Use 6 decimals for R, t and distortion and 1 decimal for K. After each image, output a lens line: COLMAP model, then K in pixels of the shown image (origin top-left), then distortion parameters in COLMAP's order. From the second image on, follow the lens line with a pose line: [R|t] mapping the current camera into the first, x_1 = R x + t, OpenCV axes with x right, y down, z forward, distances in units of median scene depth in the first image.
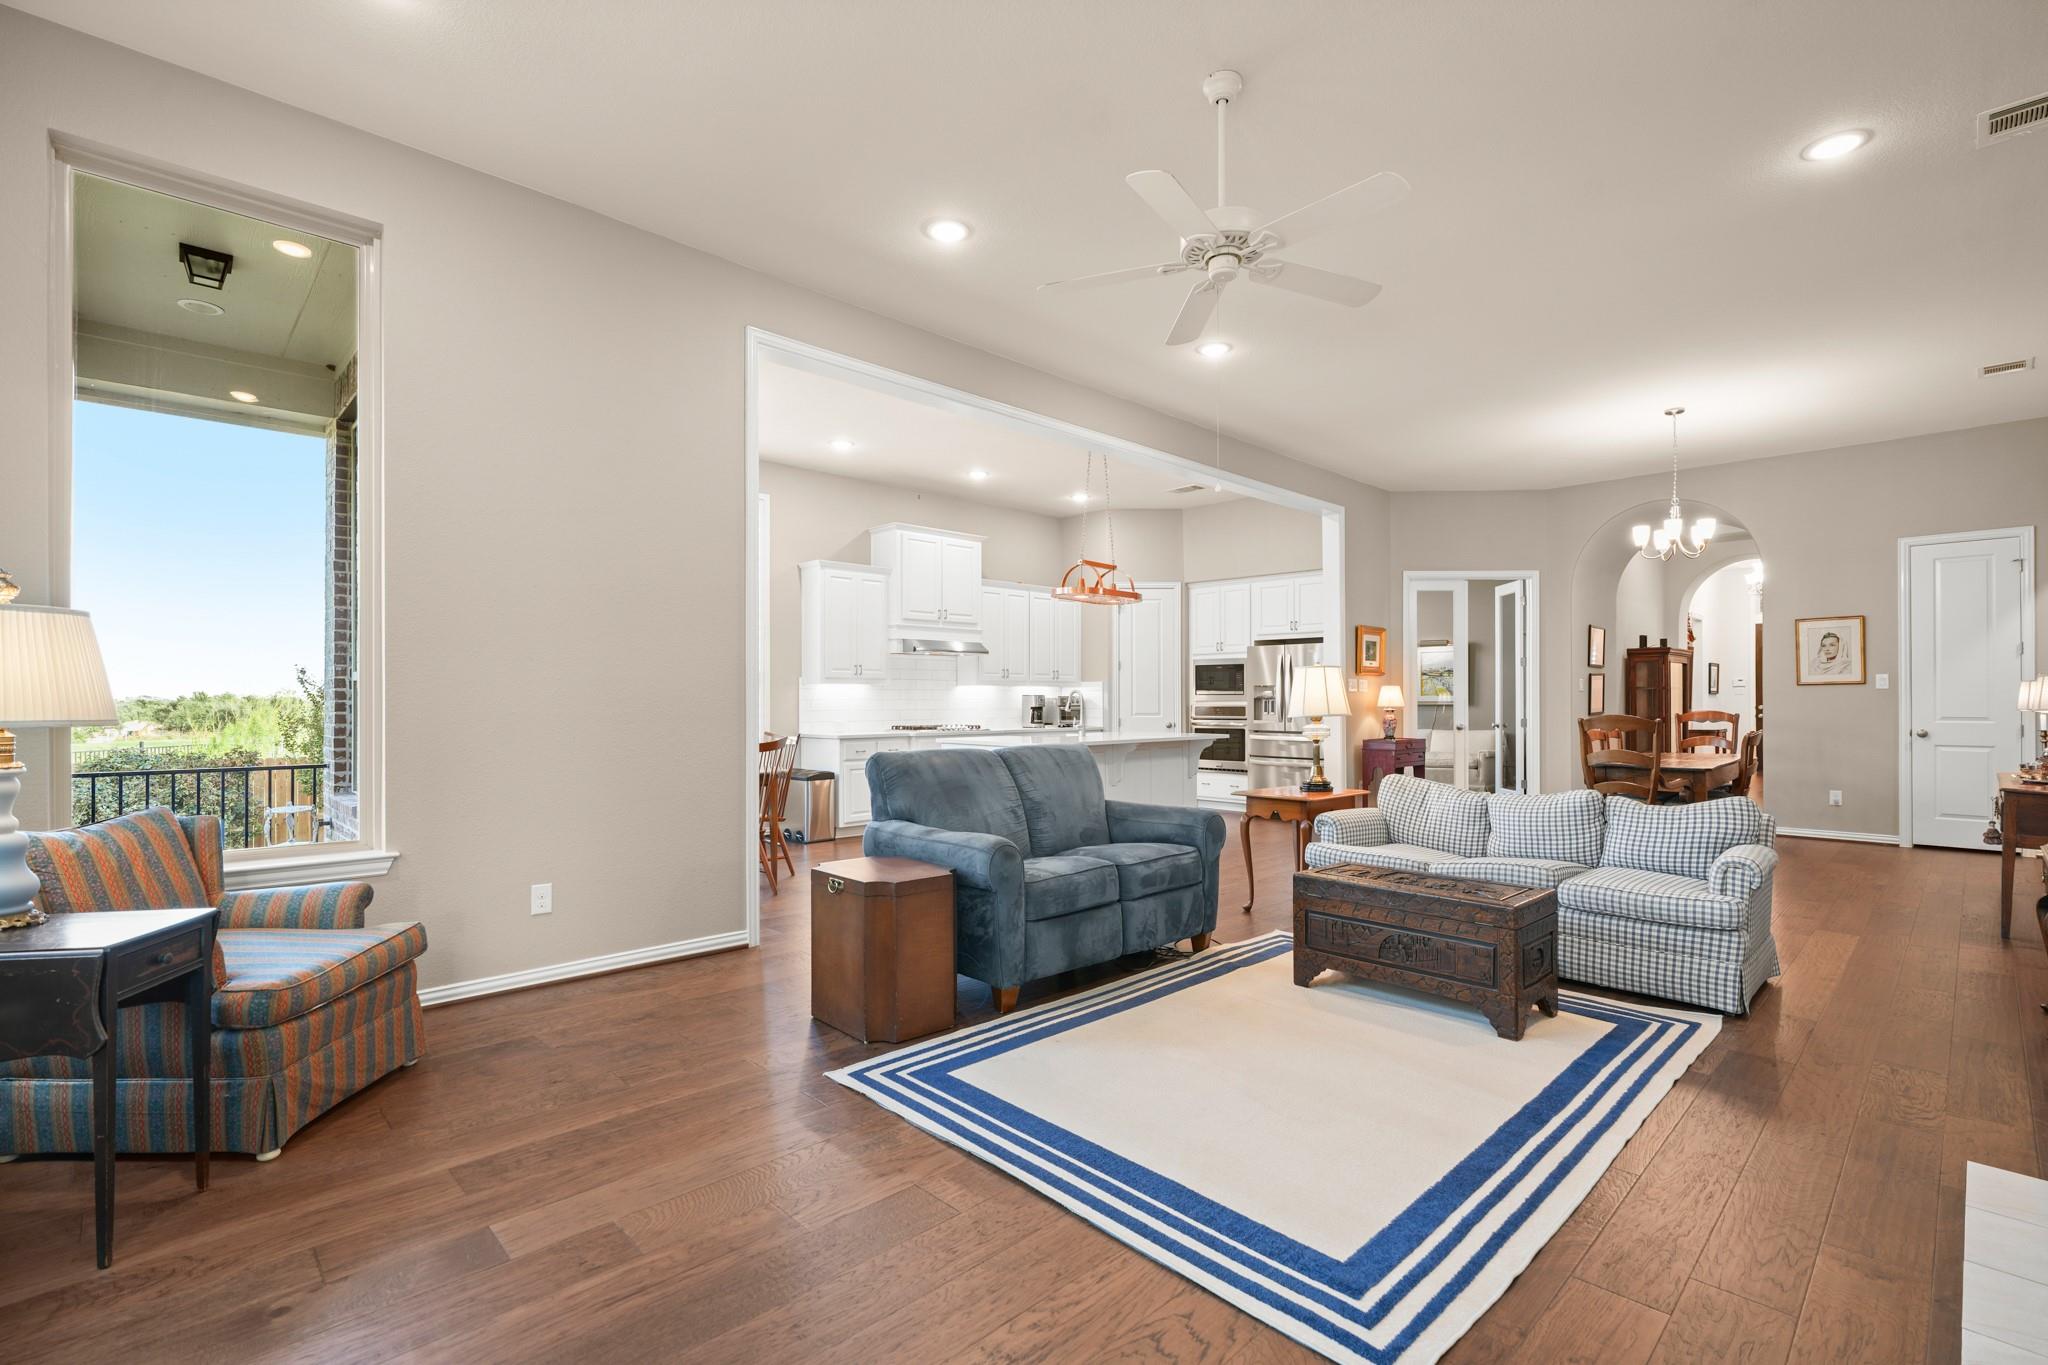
lens RADIAL K [[921.4, 0, 1018.7], [0, 921.4, 691.9], [0, 0, 1]] dist [0.000828, 0.000242]
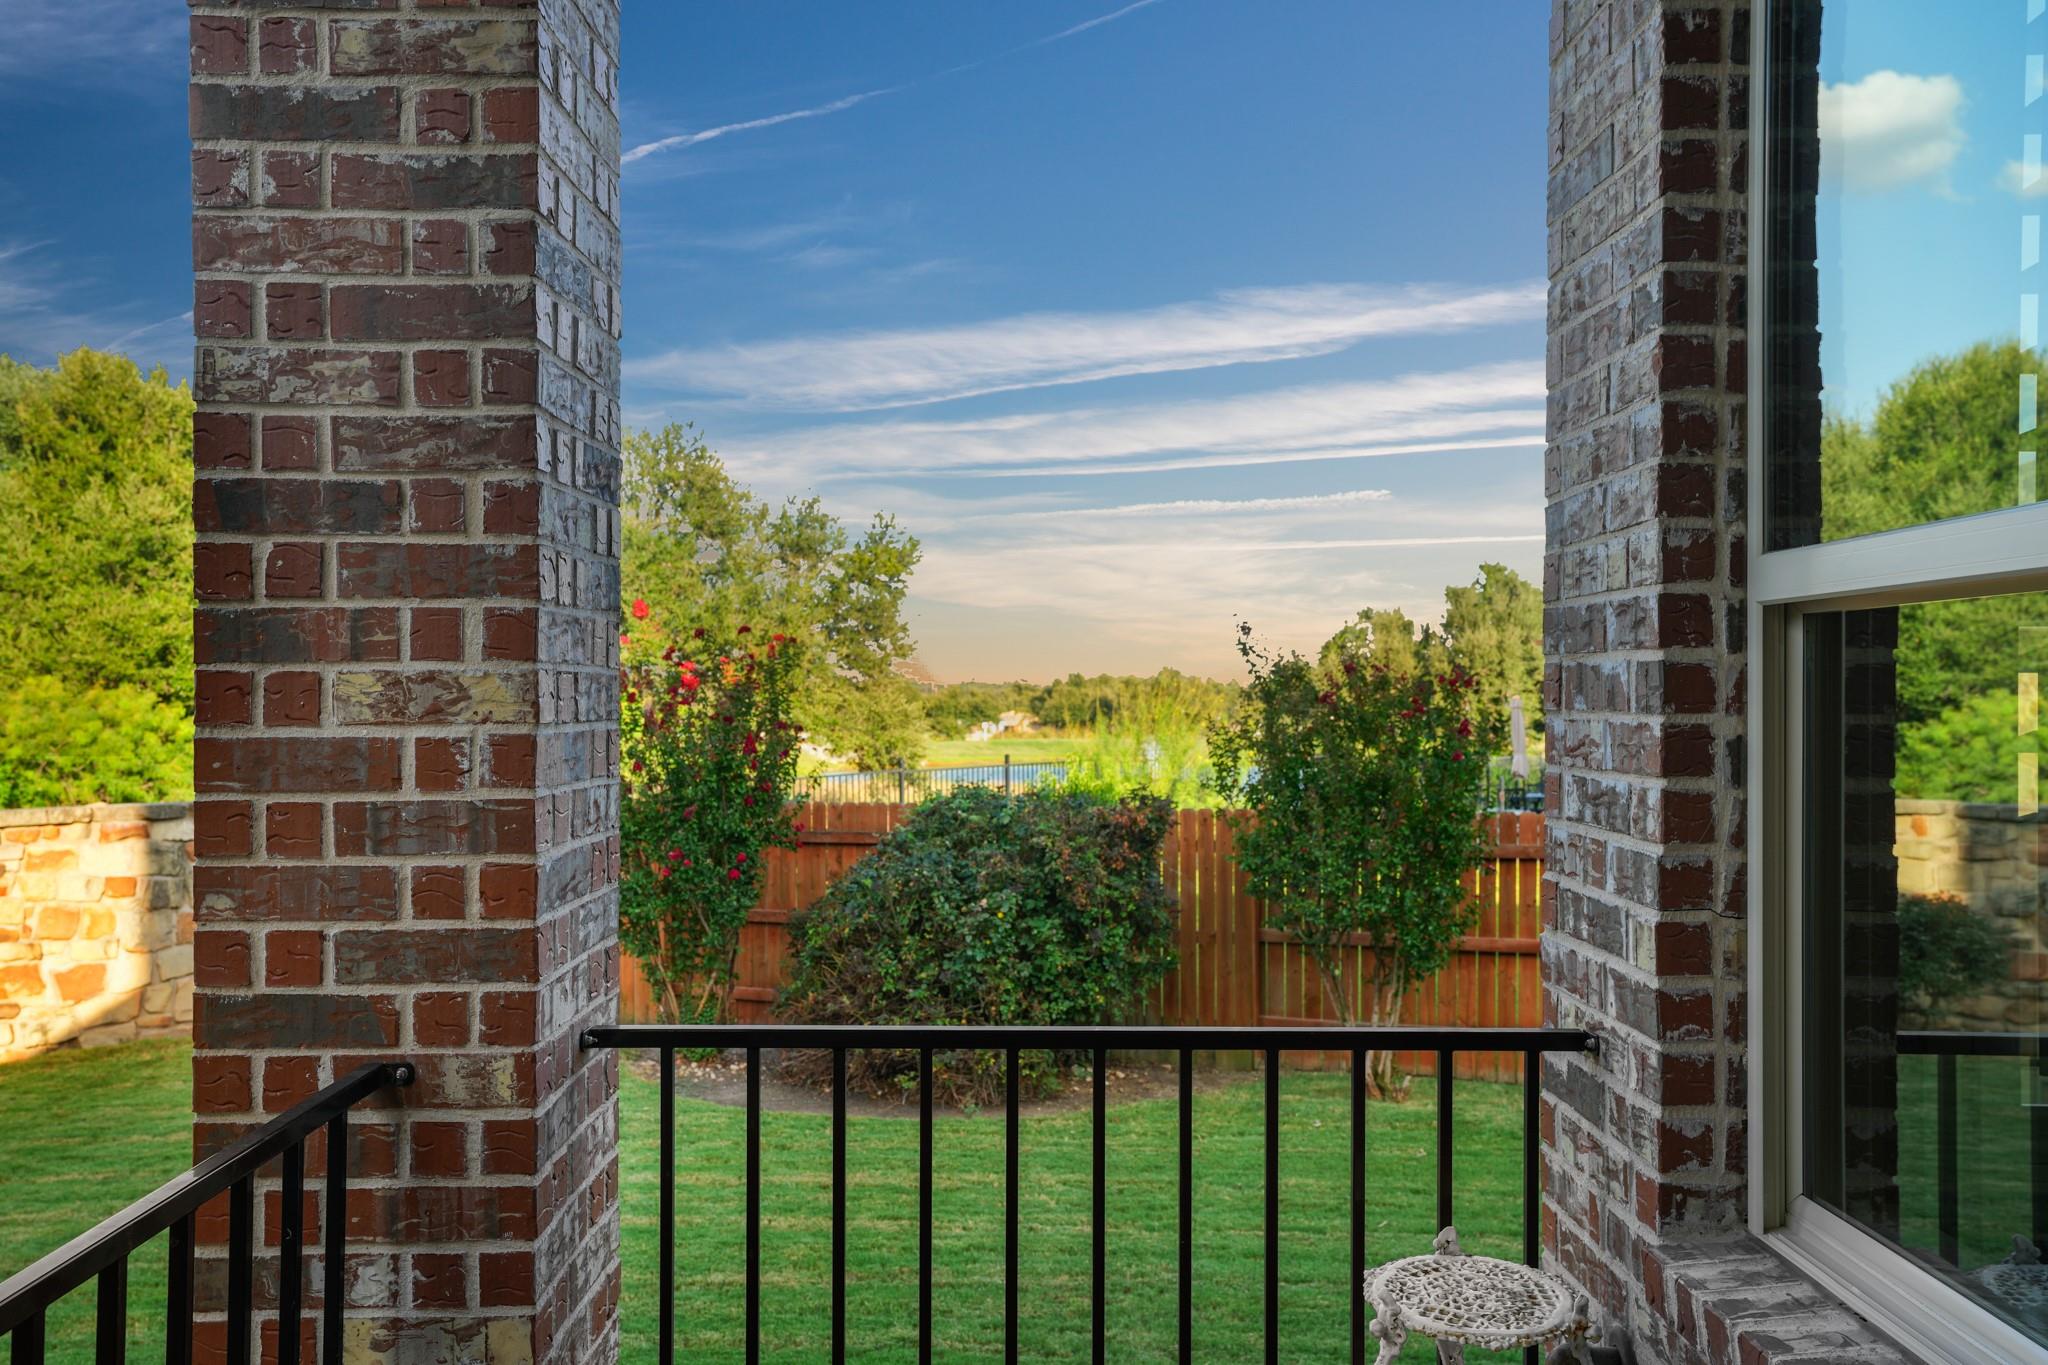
lens RADIAL K [[1620.7, 0, 1024.0], [0, 1620.7, 682.5], [0, 0, 1]] dist [0.074840, 0.001161]
pose [[0.726529, 0.001506, -0.687134, -0.078129], [0.003102, 0.999980, 0.005472, 0.000087], [0.687128, -0.006106, 0.726510, 0.086741]]
